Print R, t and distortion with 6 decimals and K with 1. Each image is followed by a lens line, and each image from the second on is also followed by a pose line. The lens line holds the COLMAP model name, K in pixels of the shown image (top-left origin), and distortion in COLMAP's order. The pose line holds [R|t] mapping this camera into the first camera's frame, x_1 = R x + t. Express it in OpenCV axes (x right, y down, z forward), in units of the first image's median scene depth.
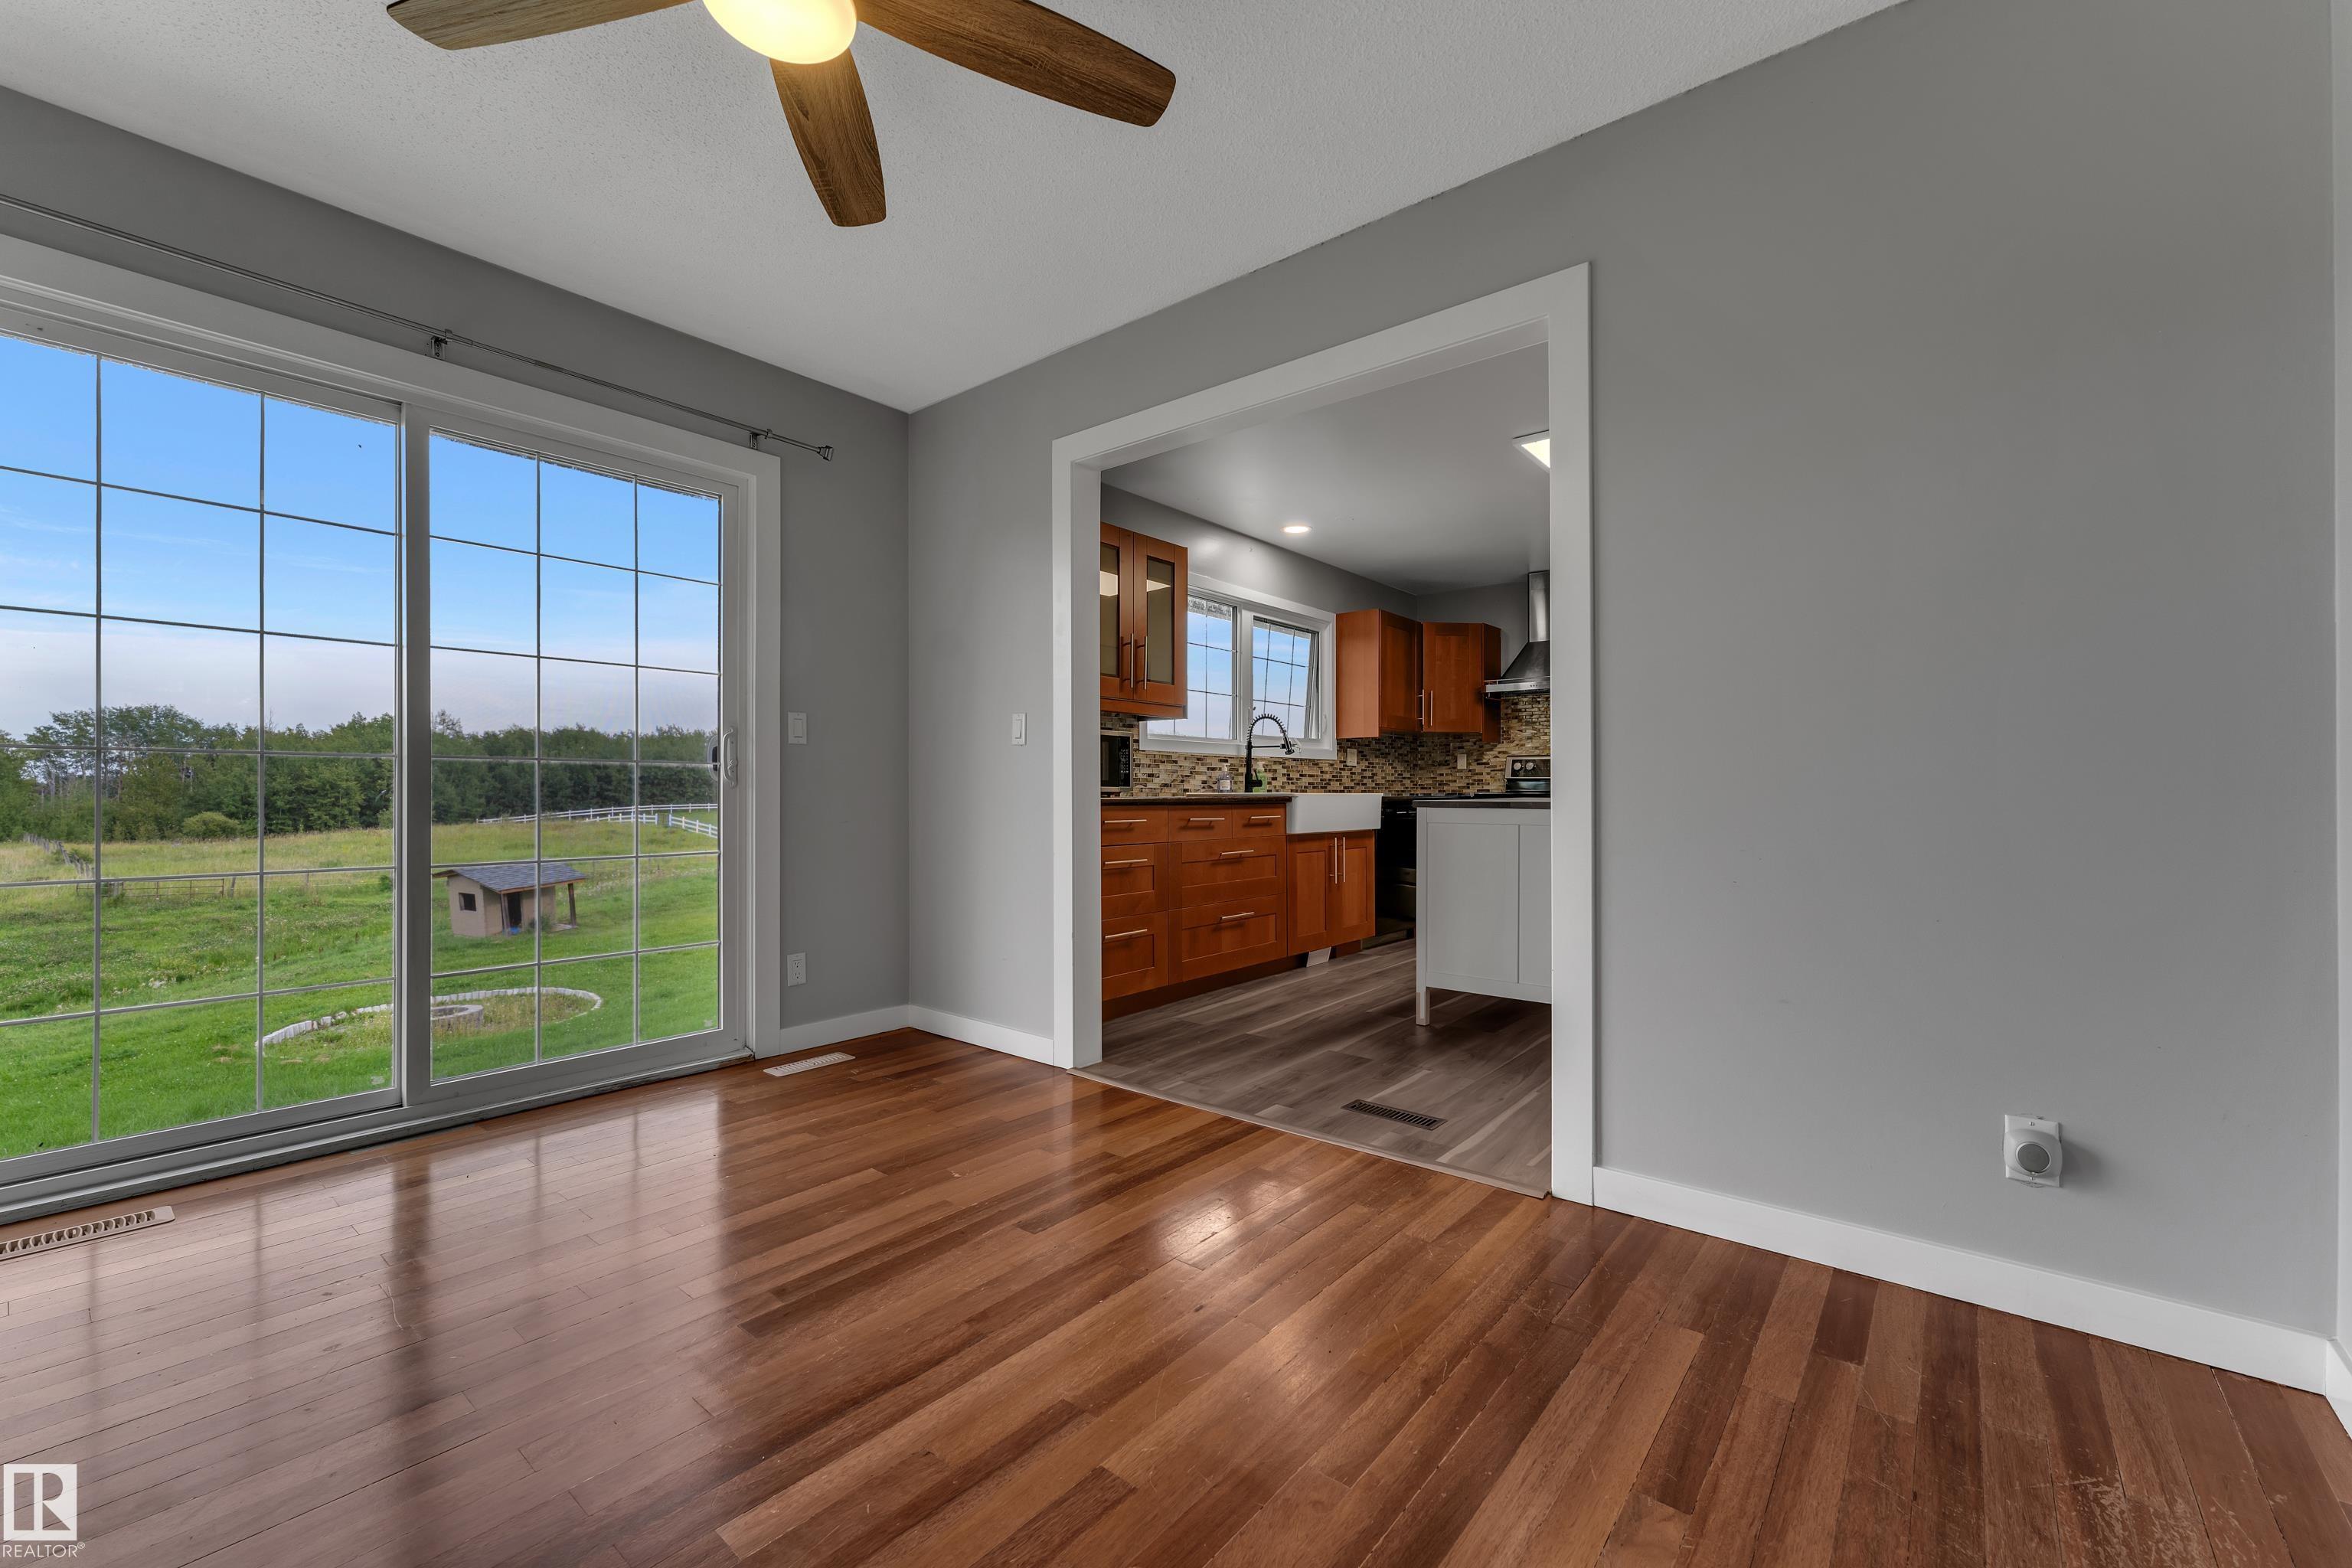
lens RADIAL K [[940.9, 0, 1177.6], [0, 940.9, 786.9], [0, 0, 1]] dist [0.003541, 0.000410]
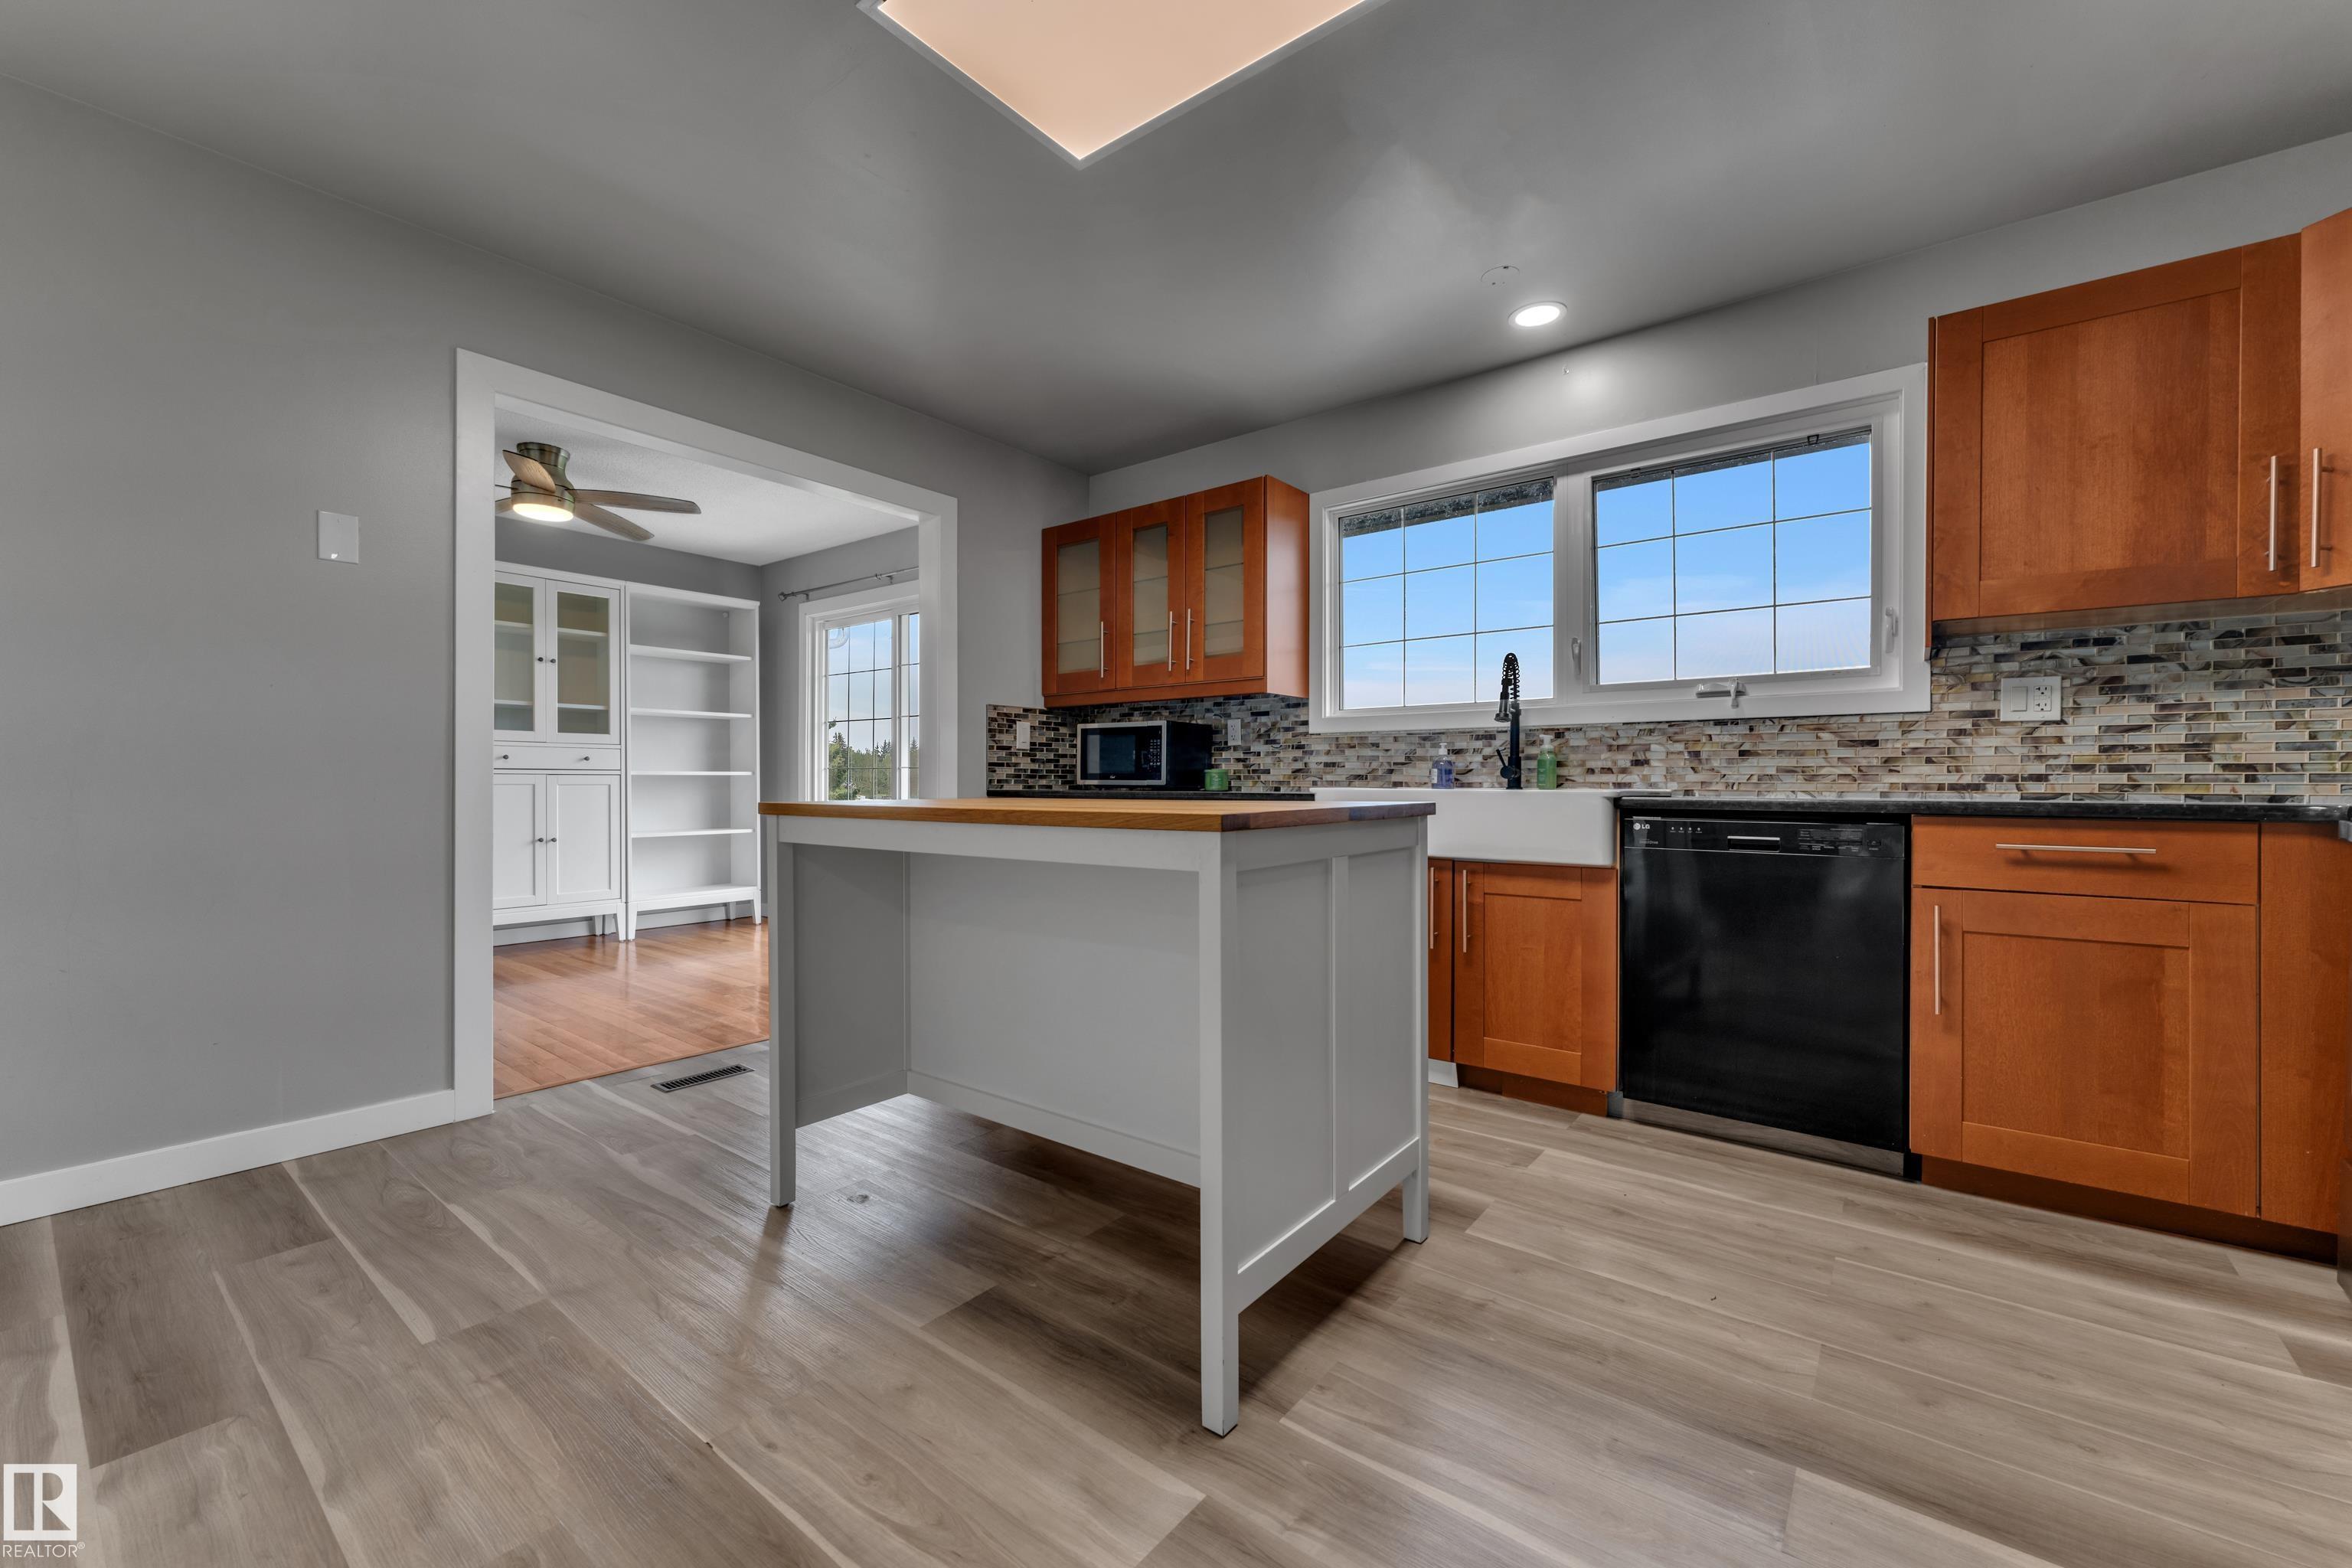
lens RADIAL K [[927.1, 0, 1164.3], [0, 927.1, 787.0], [0, 0, 1]] dist [-0.000167, -0.000672]
pose [[0.030113, 0.004490, -0.999536, 0.632905], [0.004052, 0.999981, 0.004614, 0.001865], [0.999538, -0.004189, 0.030094, 0.717835]]
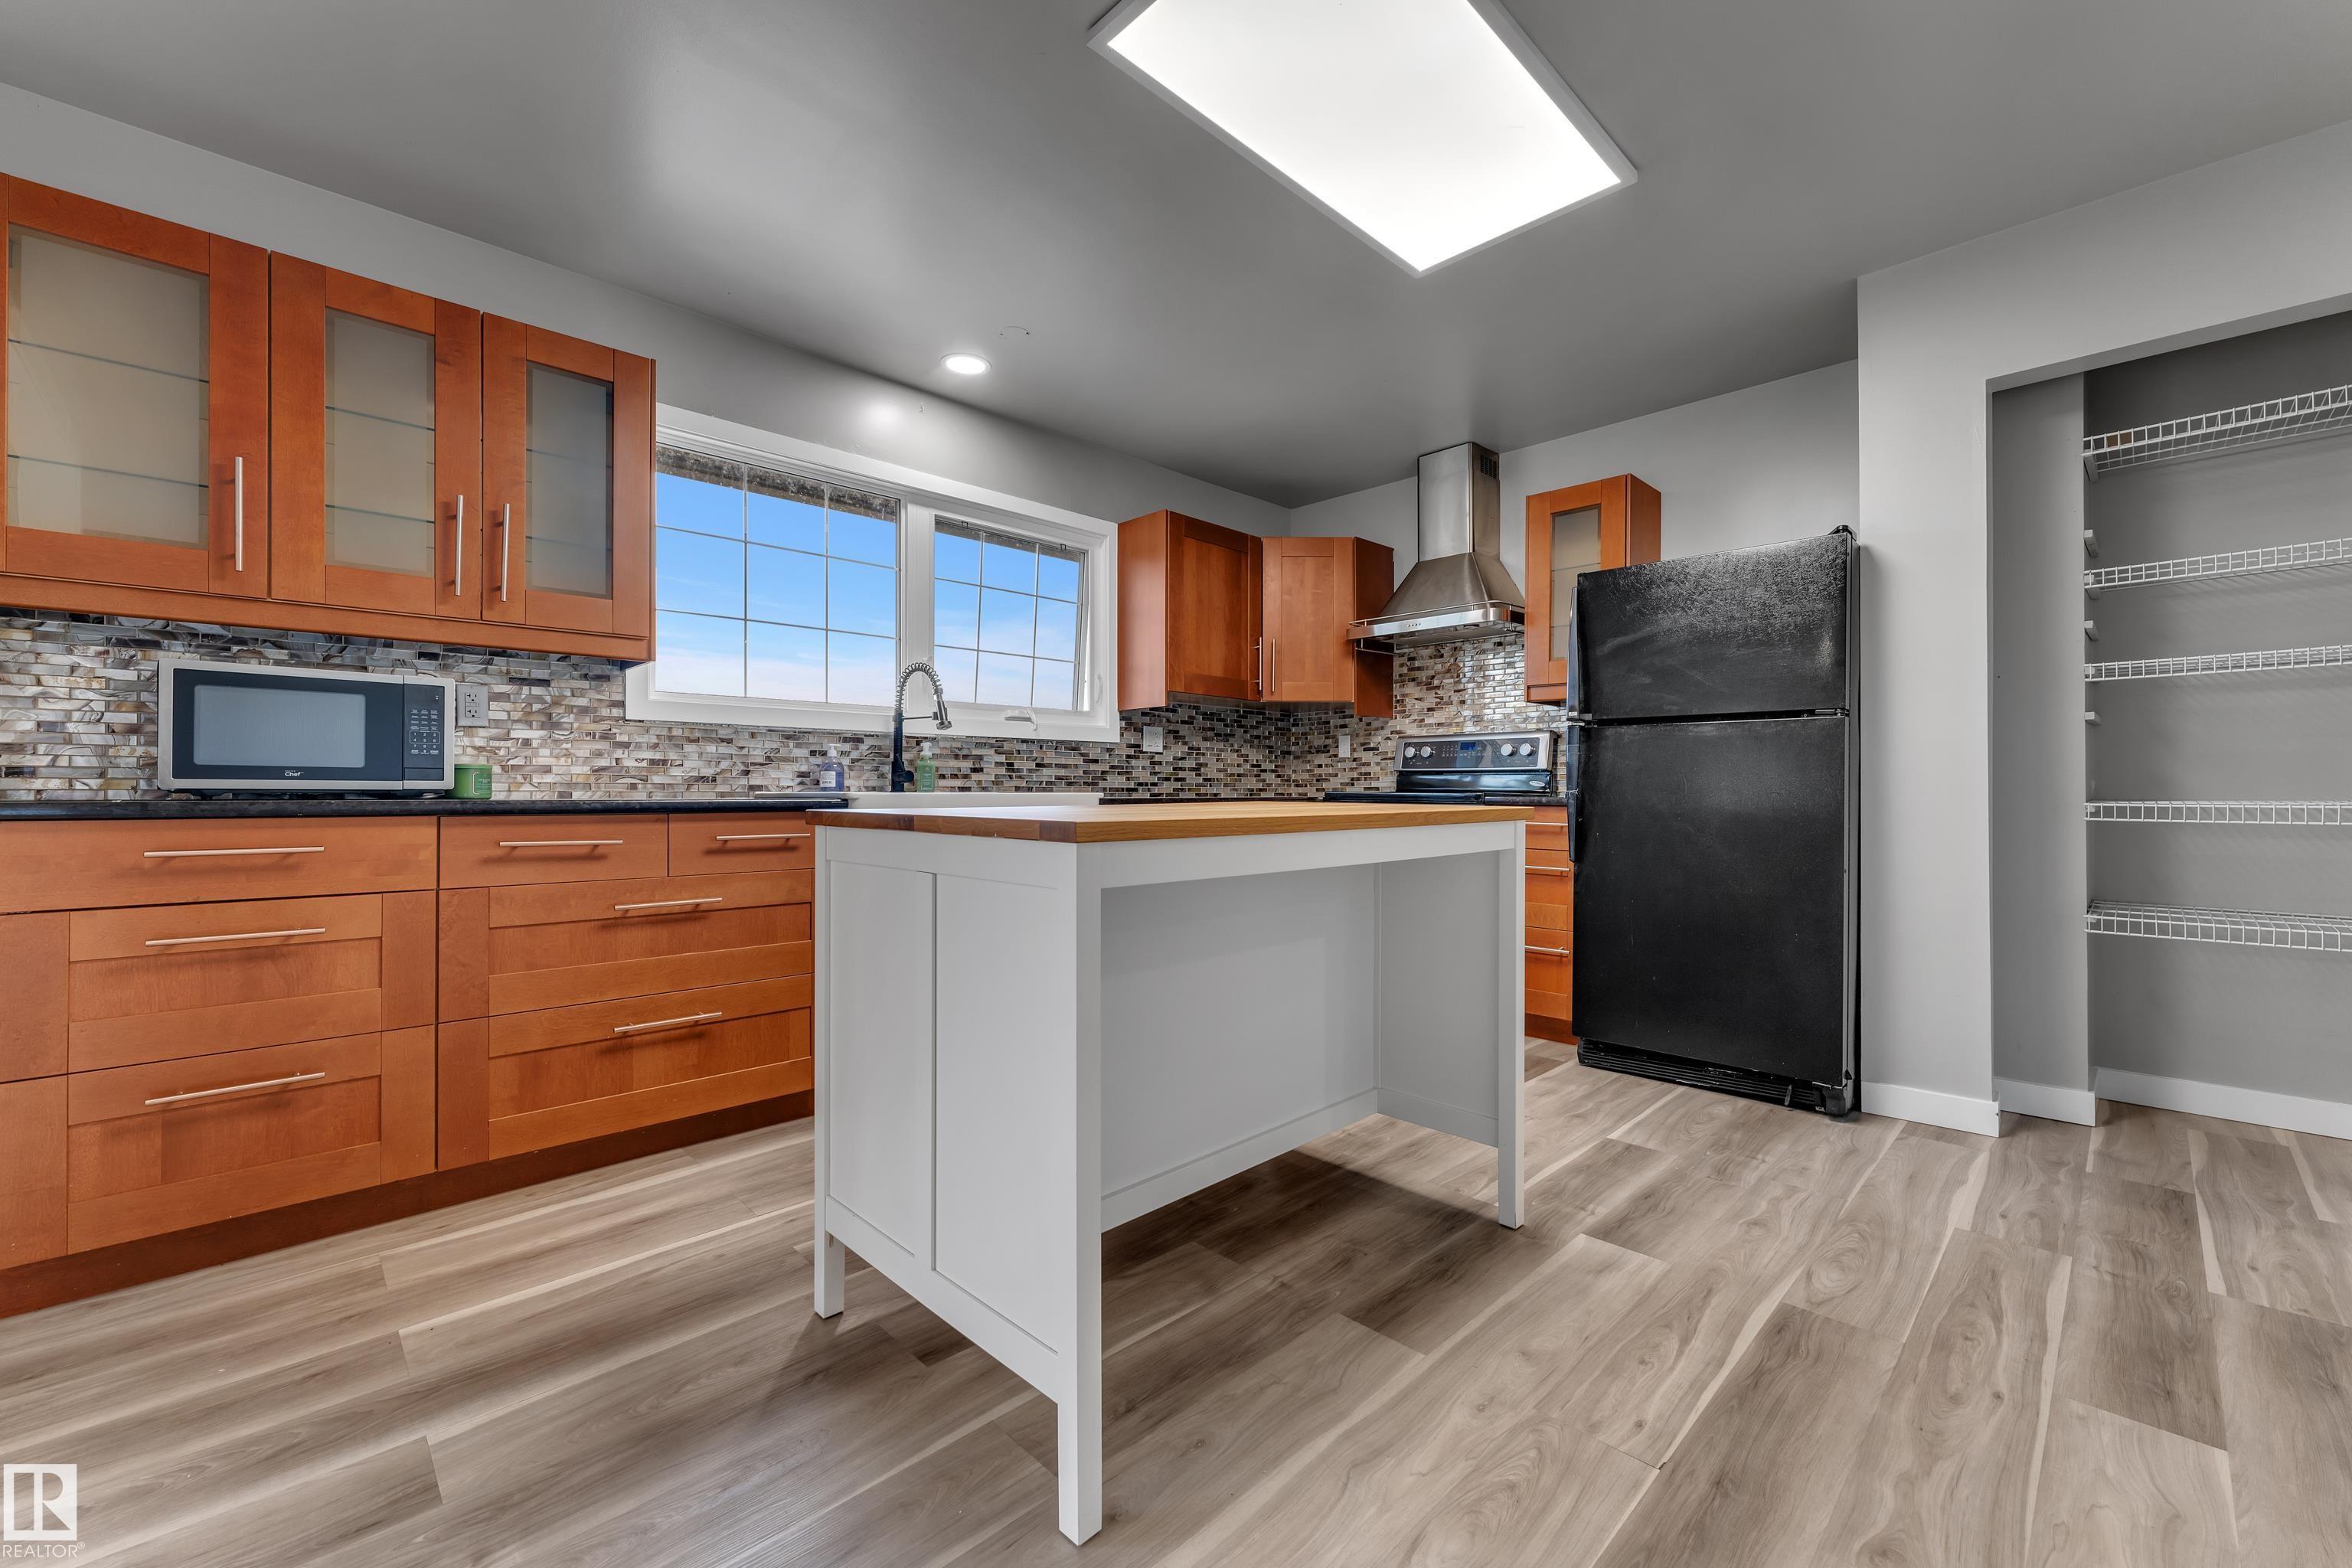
lens RADIAL K [[940.9, 0, 1177.6], [0, 940.9, 786.9], [0, 0, 1]] dist [0.003541, 0.000410]
pose [[0.995002, 0.001177, -0.099853, 0.307574], [-0.000896, 0.999996, 0.002860, 0.001006], [0.099856, -0.002757, 0.994998, 0.374209]]
